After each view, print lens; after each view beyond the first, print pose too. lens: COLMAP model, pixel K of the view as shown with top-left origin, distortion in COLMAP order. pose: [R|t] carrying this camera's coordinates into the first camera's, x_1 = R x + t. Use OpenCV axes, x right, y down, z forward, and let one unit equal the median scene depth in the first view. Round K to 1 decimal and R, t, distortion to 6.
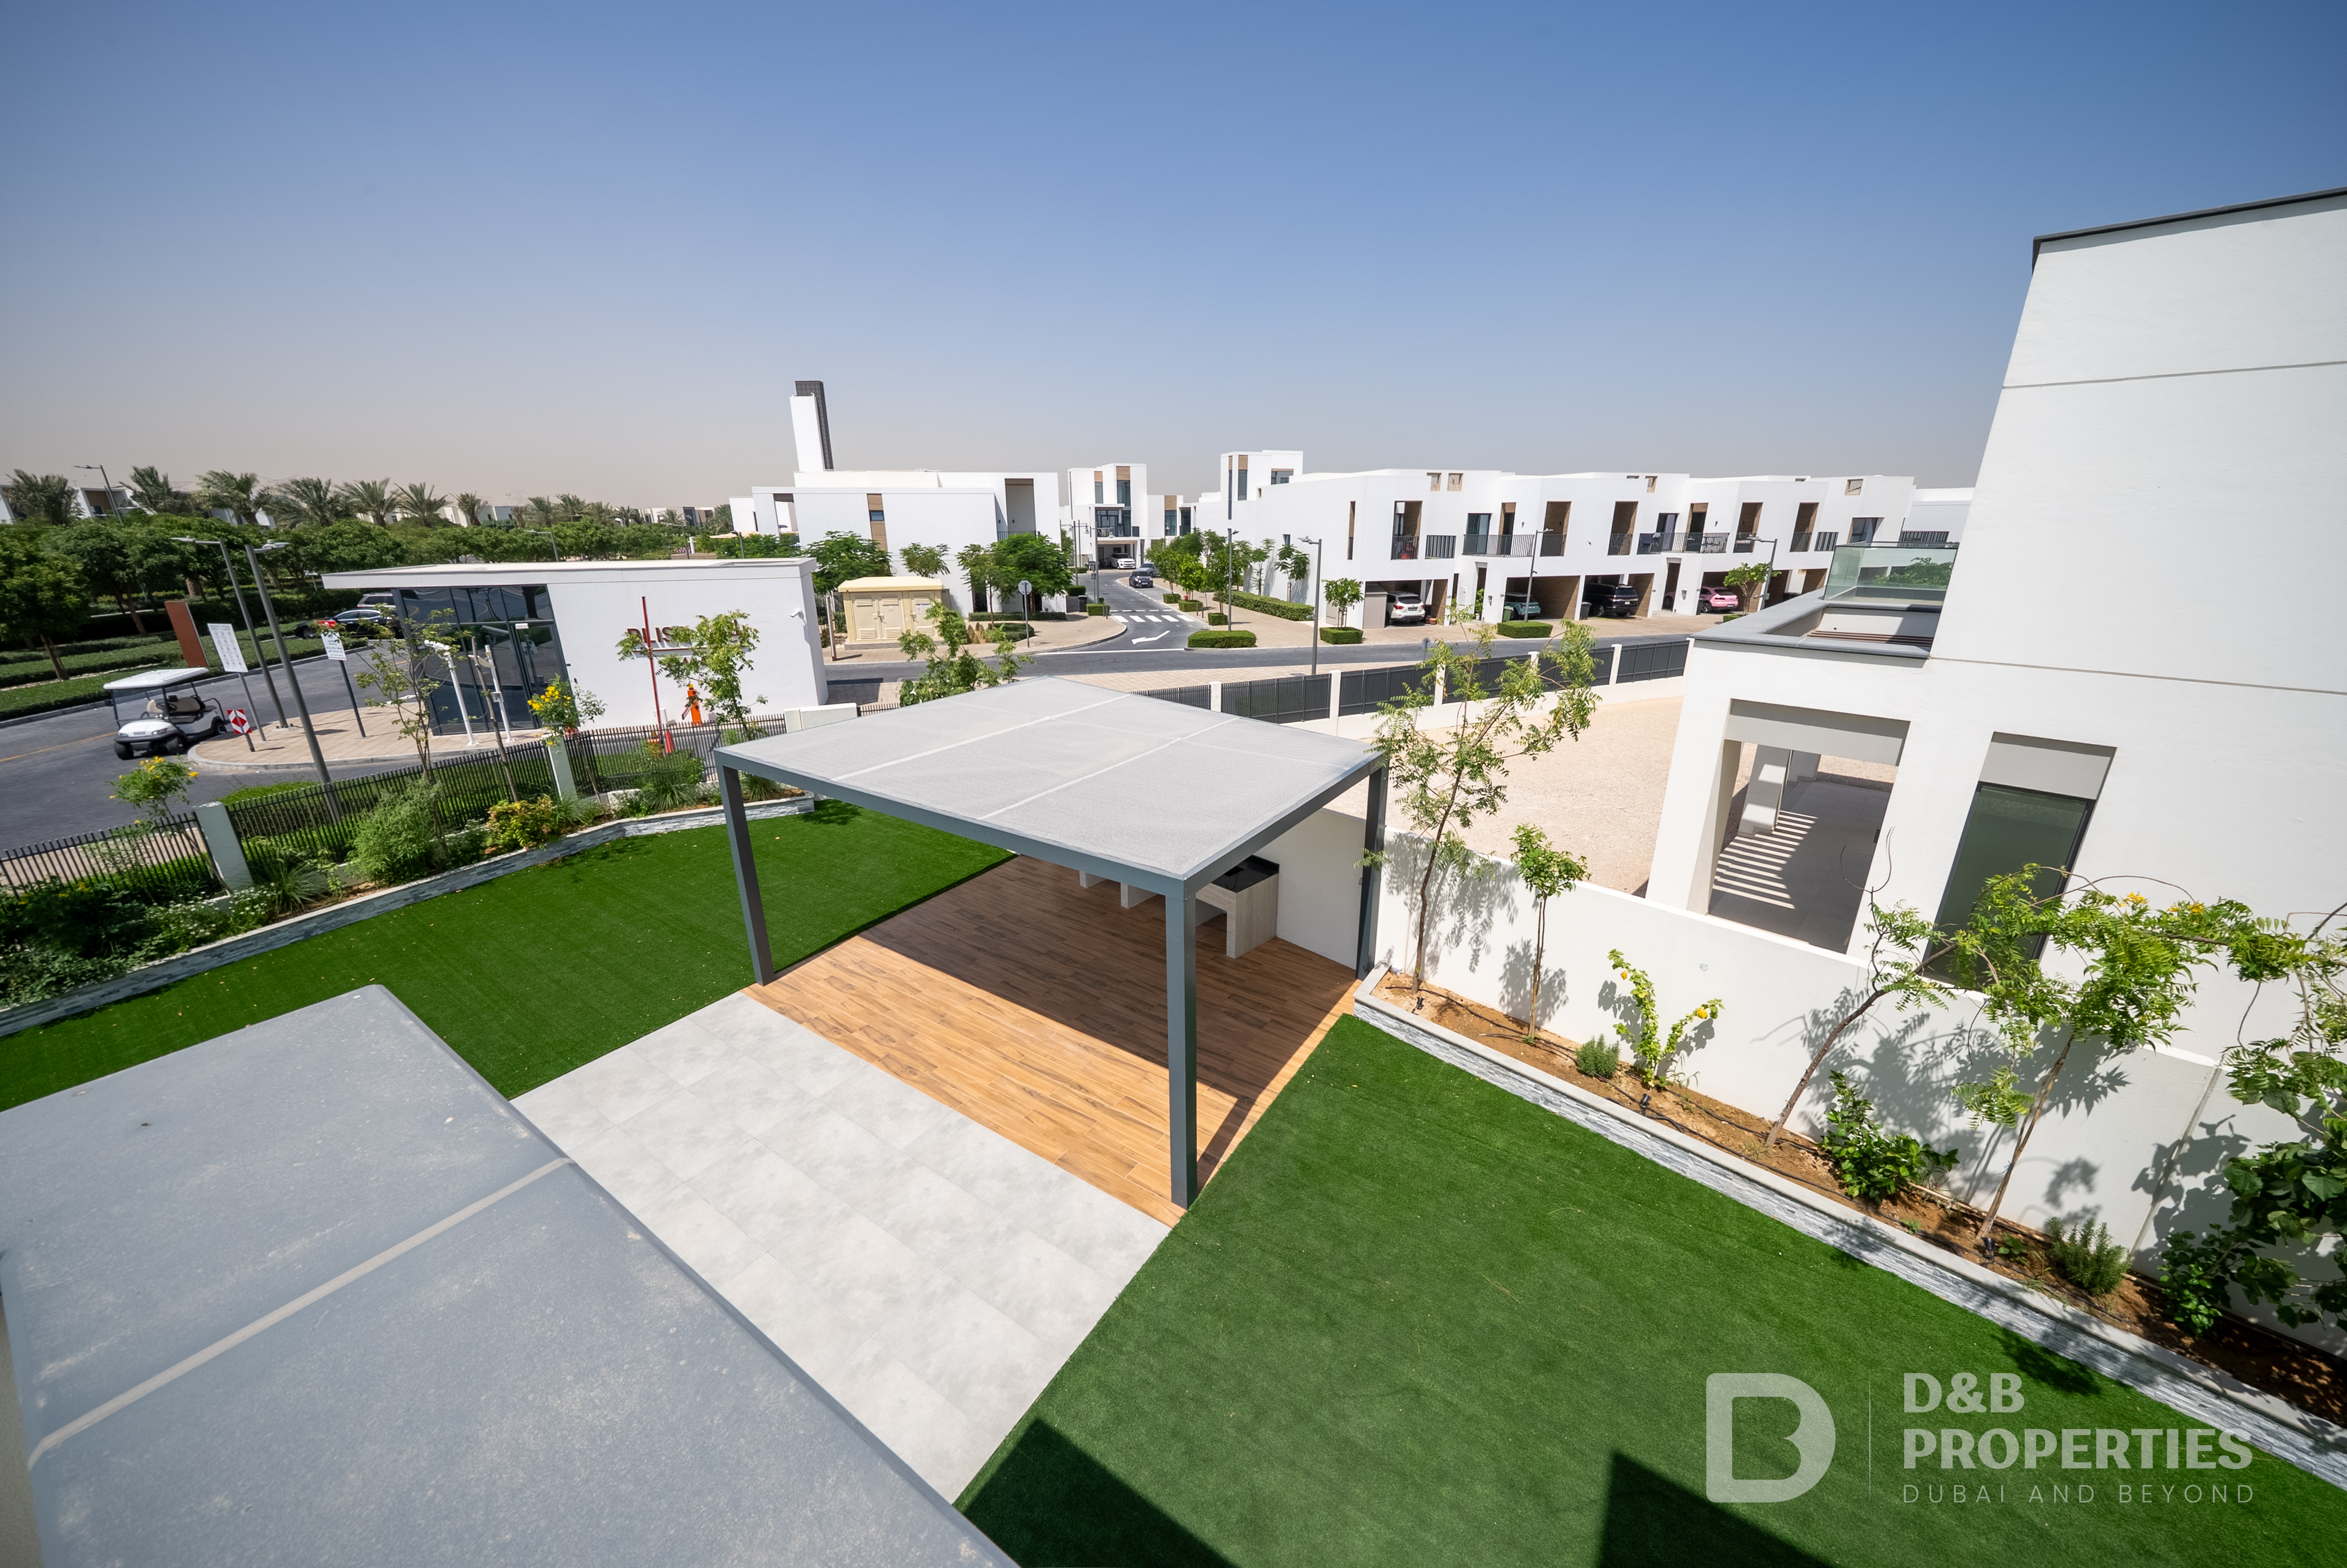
lens RADIAL K [[809.0, 0, 1177.3], [0, 809.0, 783.7], [0, 0, 1]] dist [-0.006411, -0.000107]
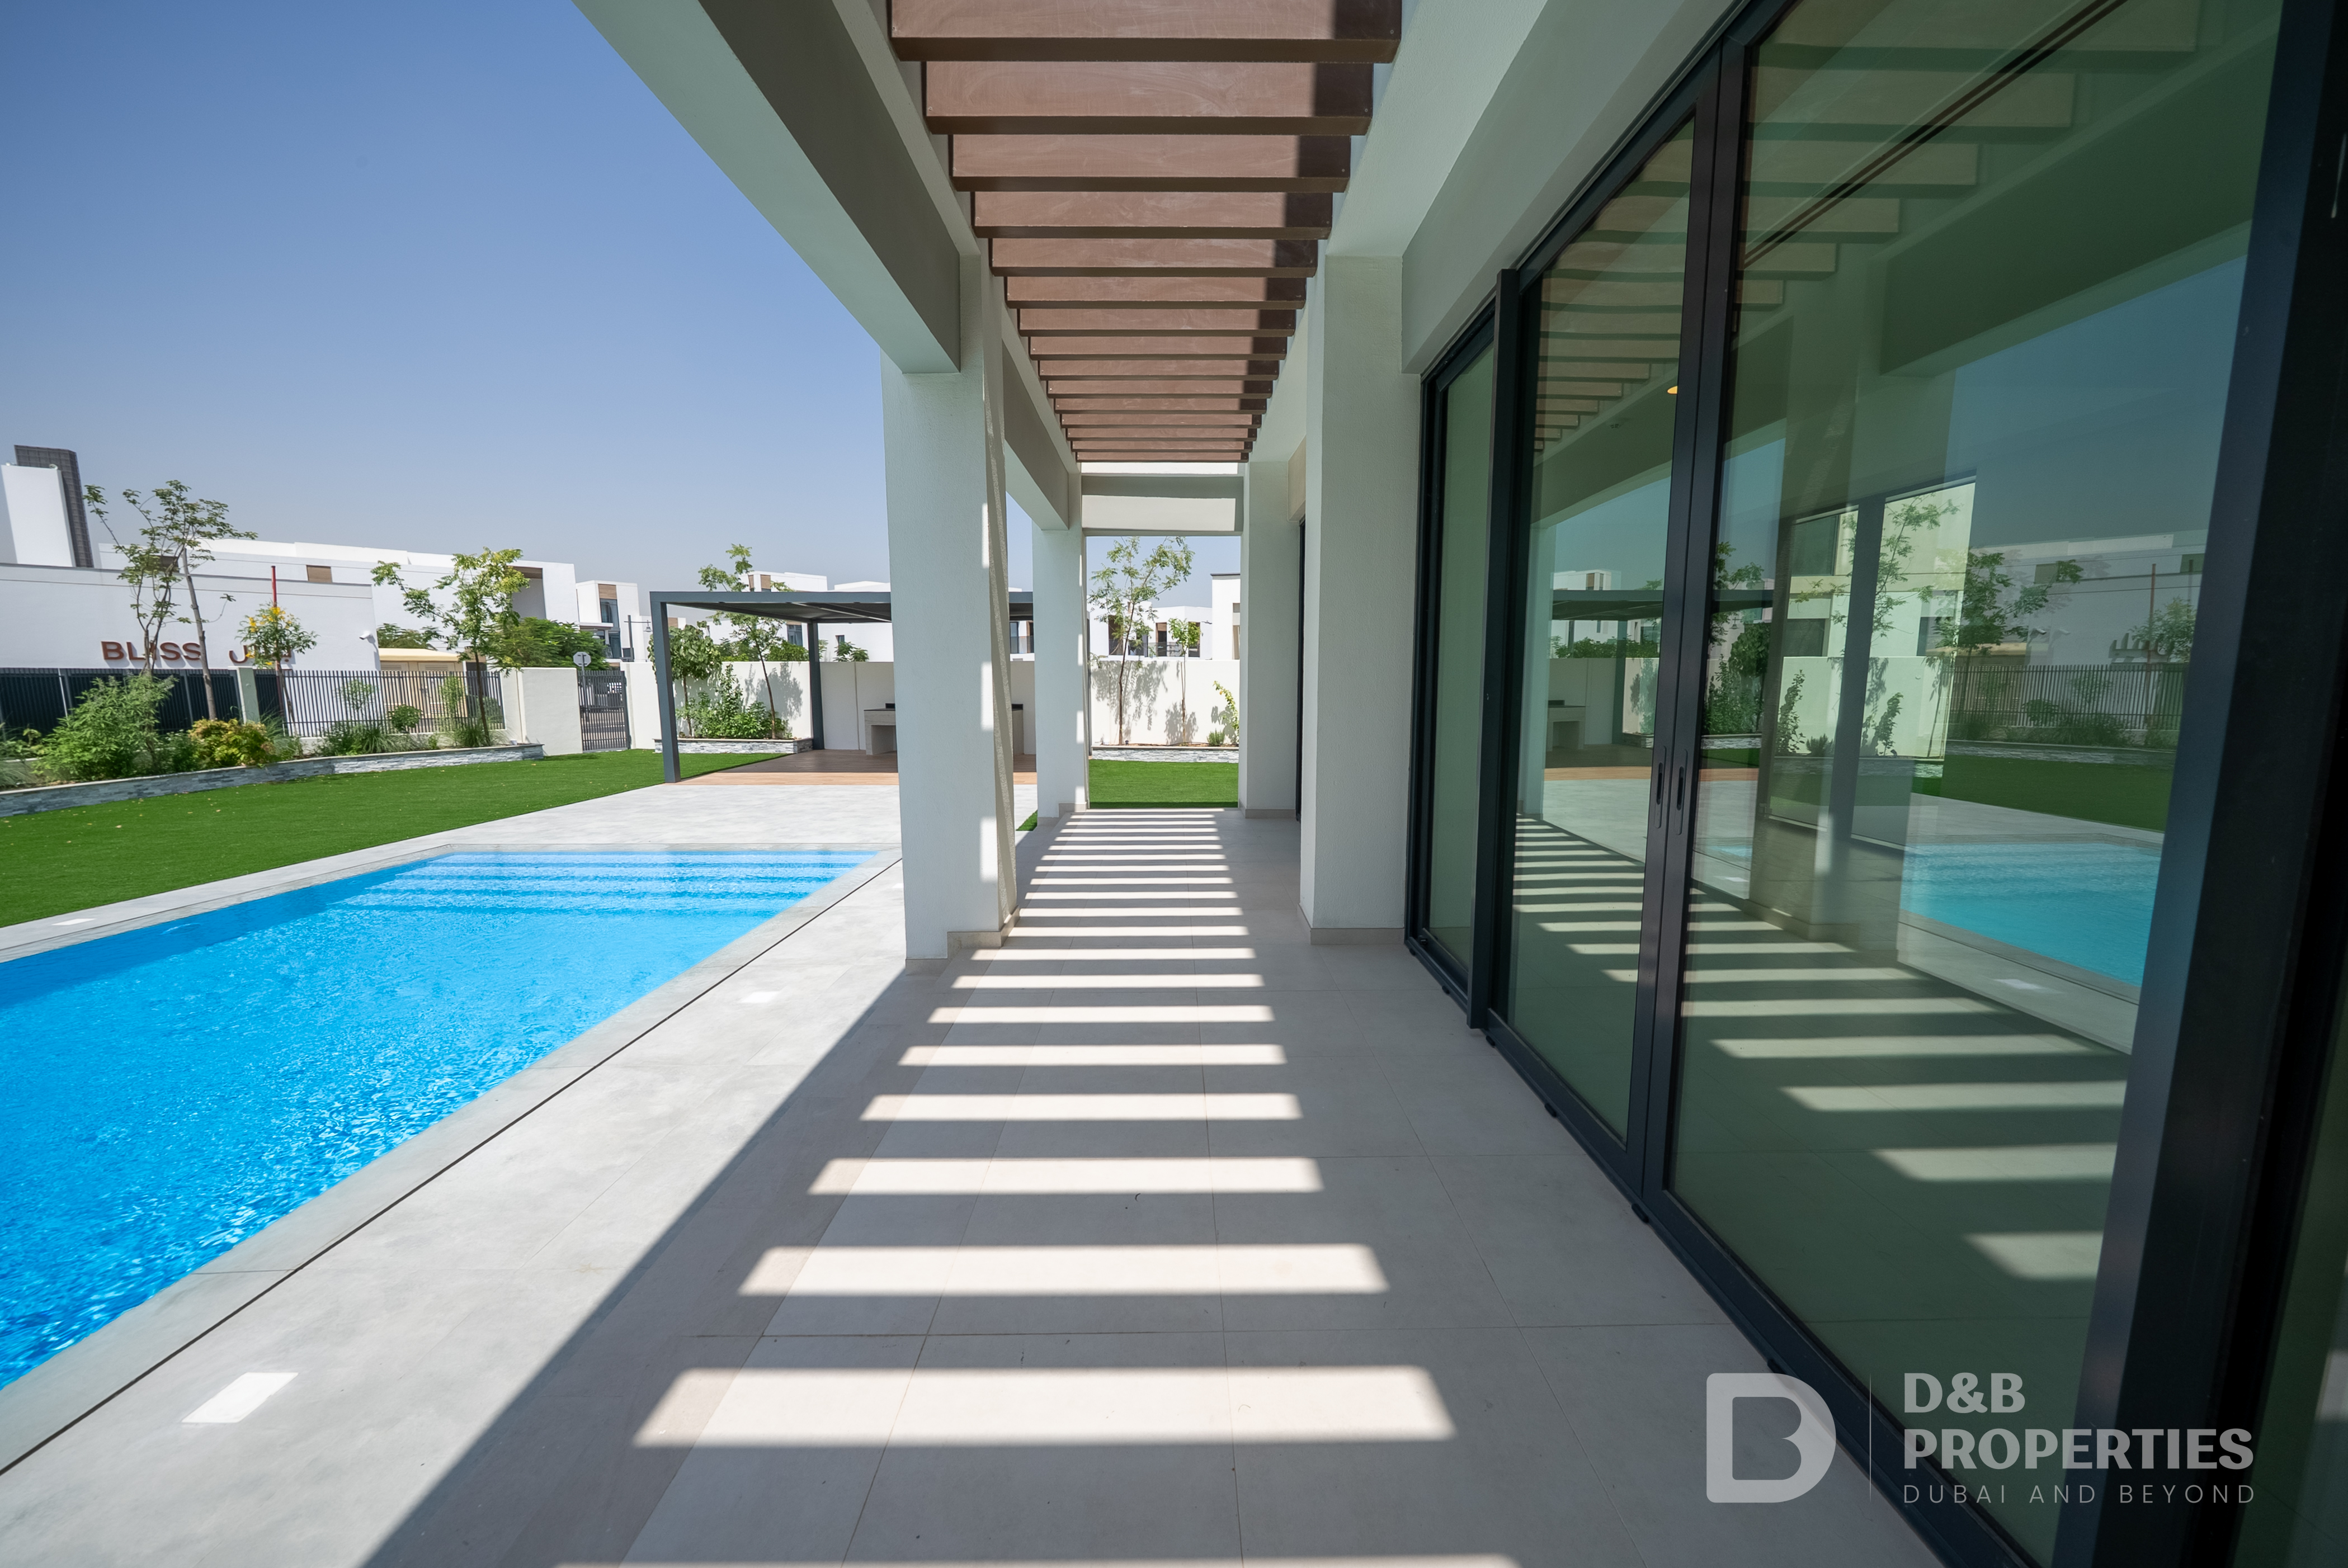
lens RADIAL K [[831.4, 0, 1174.0], [0, 831.4, 784.0], [0, 0, 1]] dist [-0.002333, -0.000297]
pose [[0.834685, -0.068965, 0.546393, -0.124205], [0.169992, 0.975946, -0.136502, 0.122968], [-0.523836, 0.206818, 0.826331, -0.111210]]
